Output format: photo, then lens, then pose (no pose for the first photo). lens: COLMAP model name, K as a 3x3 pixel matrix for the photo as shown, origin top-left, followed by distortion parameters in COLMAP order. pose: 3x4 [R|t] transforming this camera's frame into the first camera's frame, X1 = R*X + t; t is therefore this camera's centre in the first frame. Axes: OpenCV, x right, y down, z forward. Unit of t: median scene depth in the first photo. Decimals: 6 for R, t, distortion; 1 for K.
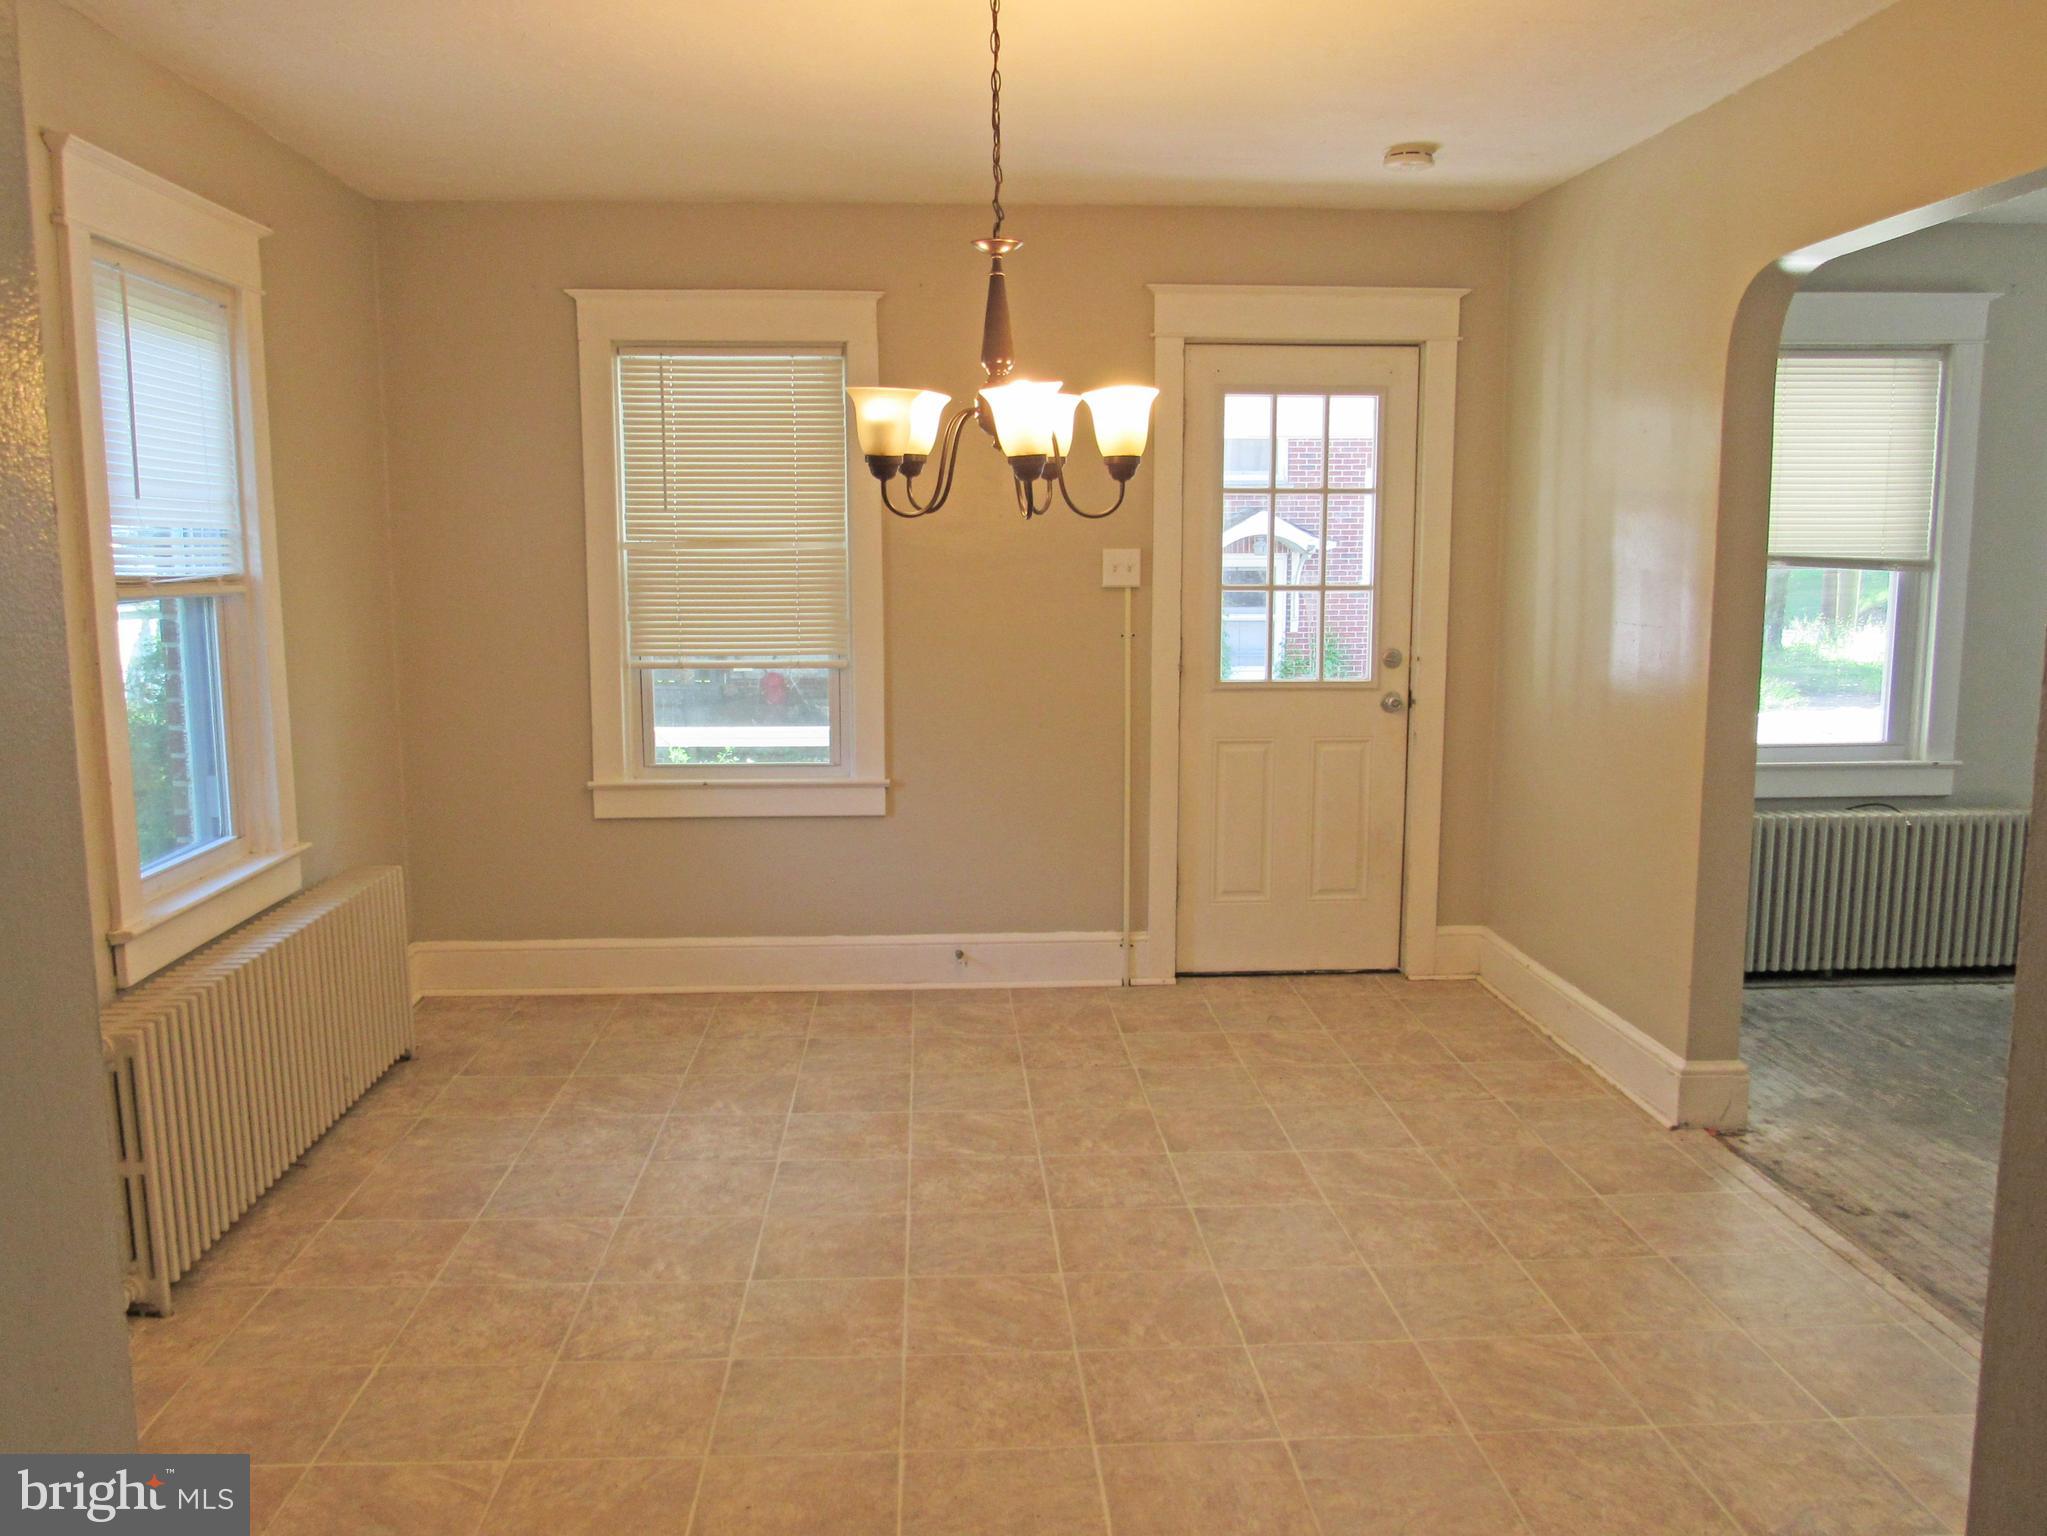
lens RADIAL K [[1460.4, 0, 1024.7], [0, 1460.4, 761.9], [0, 0, 1]] dist [-0.034982, 0.001194]
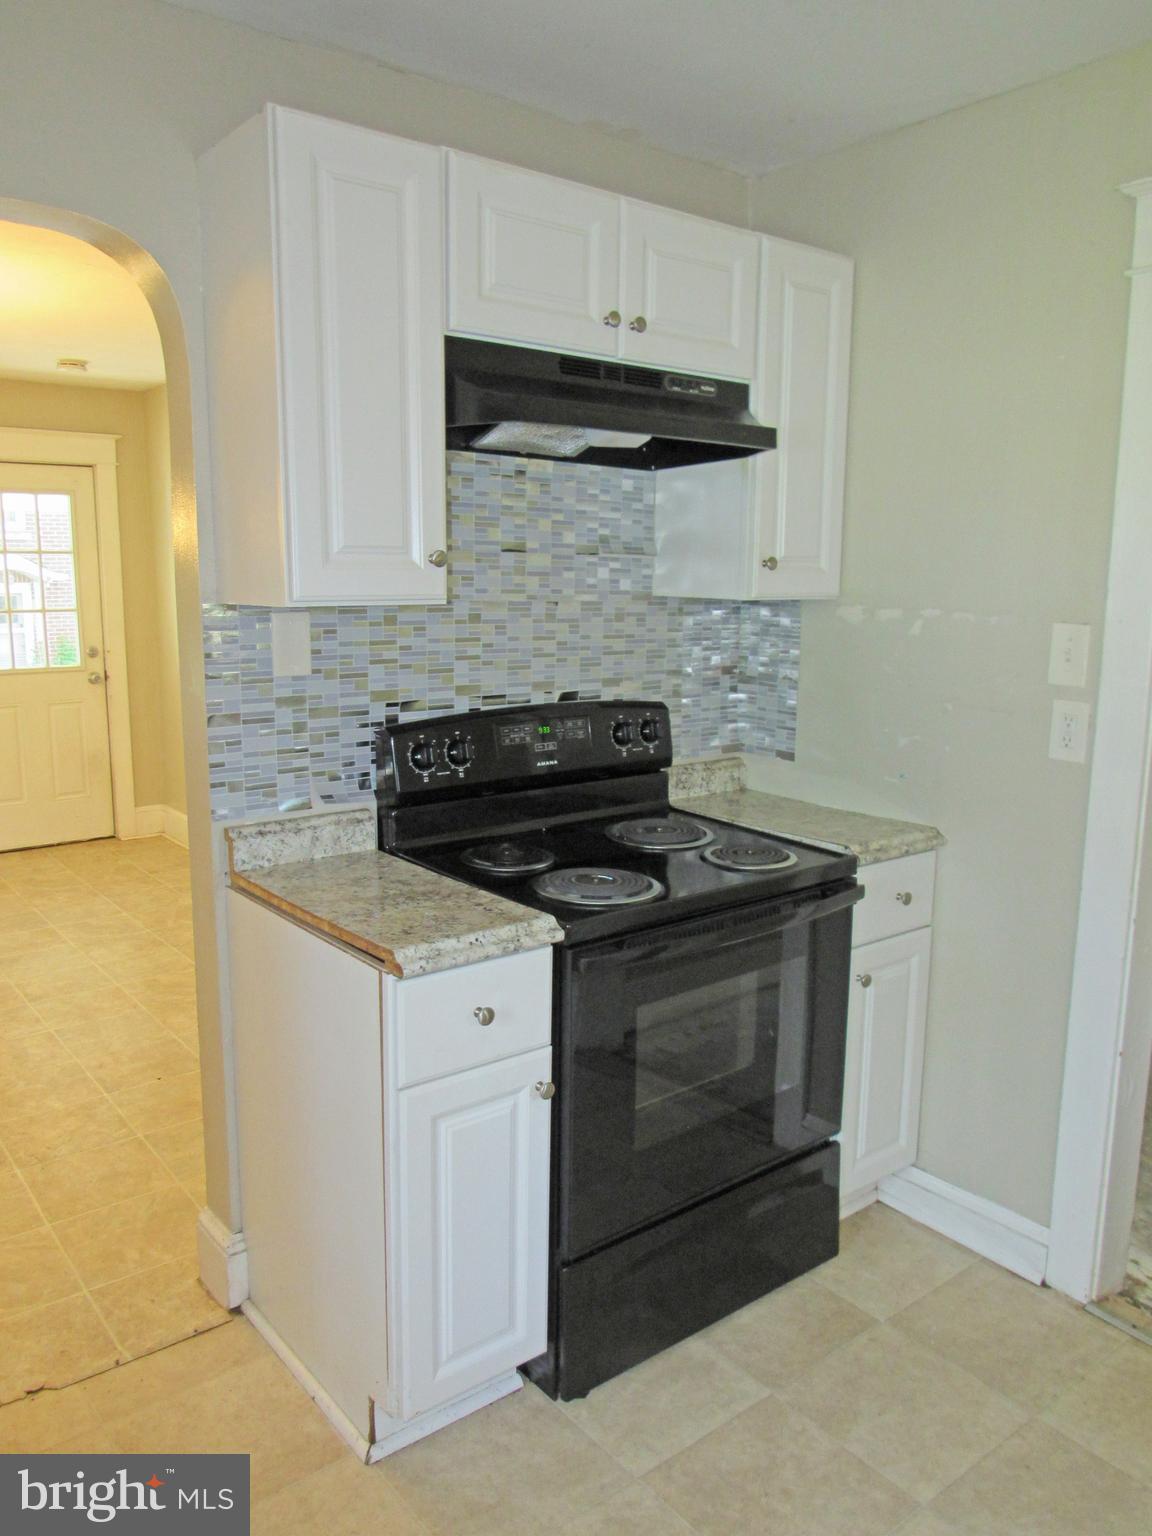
lens RADIAL K [[1095.9, 0, 576.6], [0, 1095.9, 761.4], [0, 0, 1]] dist [-0.034982, 0.001194]
pose [[0.806410, -0.091561, 0.584225, -0.050129], [0.076034, 0.995794, 0.051112, 0.039094], [-0.586448, 0.003204, 0.809981, -0.408774]]
